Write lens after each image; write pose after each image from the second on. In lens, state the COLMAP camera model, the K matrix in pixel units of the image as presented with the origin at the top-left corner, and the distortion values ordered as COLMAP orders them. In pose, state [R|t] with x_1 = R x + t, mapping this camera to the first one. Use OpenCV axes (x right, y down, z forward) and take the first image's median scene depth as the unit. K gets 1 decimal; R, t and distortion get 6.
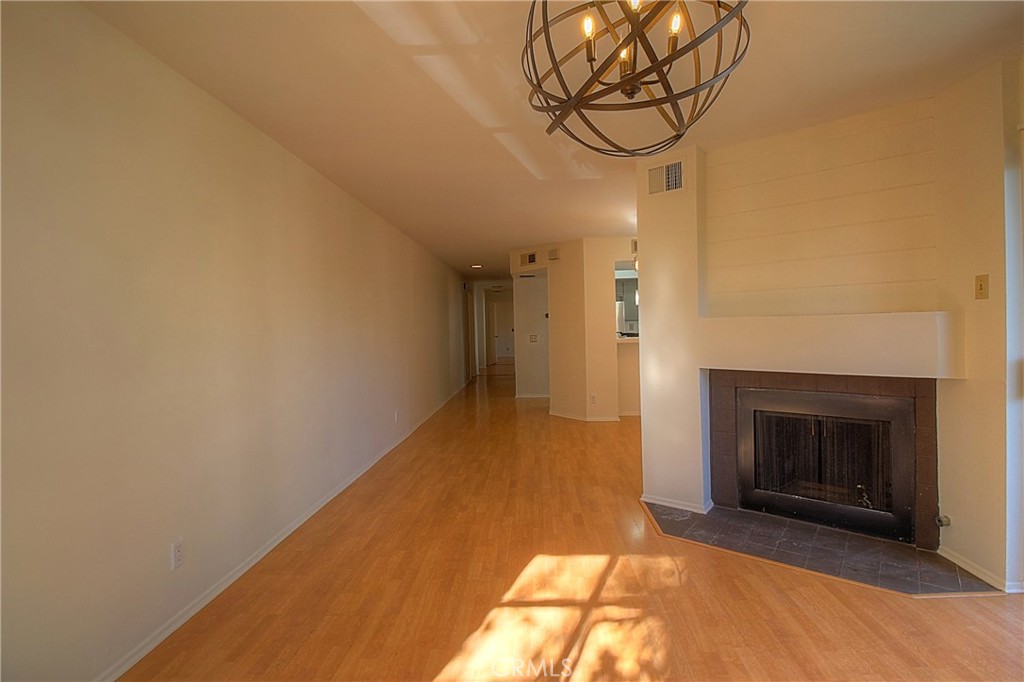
lens RADIAL K [[476.0, 0, 521.0], [0, 476.0, 332.6], [0, 0, 1]] dist [0.000736, -0.012666]
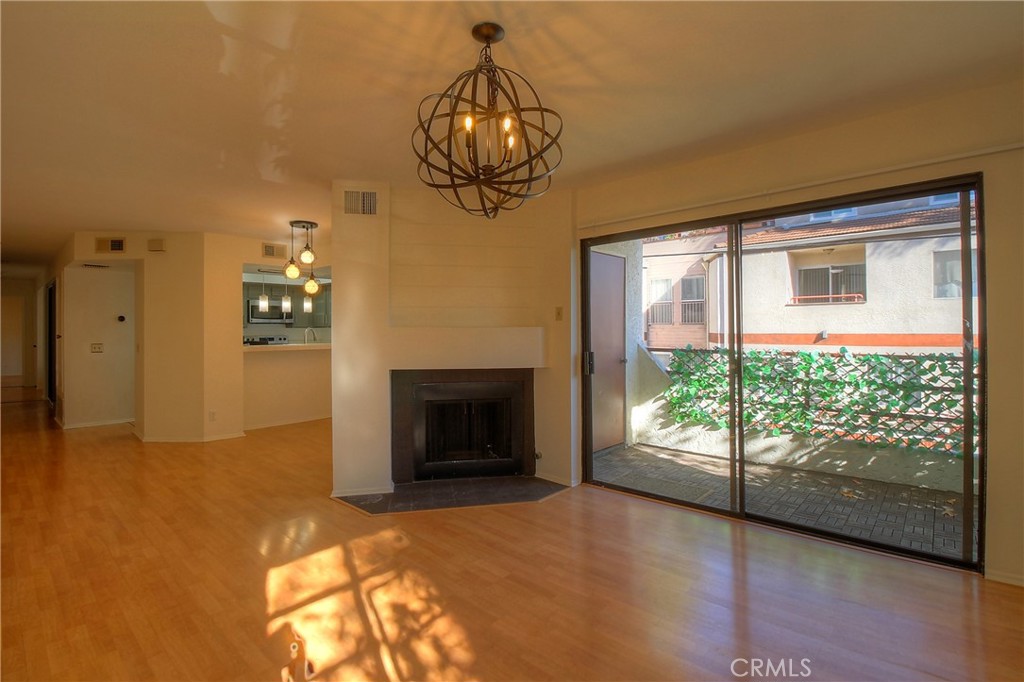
lens RADIAL K [[476.0, 0, 521.0], [0, 476.0, 332.6], [0, 0, 1]] dist [0.000736, -0.012666]
pose [[0.640385, 0.016701, 0.767872, -0.324483], [-0.001399, 0.999787, -0.020579, 0.006773], [-0.768053, 0.012104, 0.640272, -0.011897]]
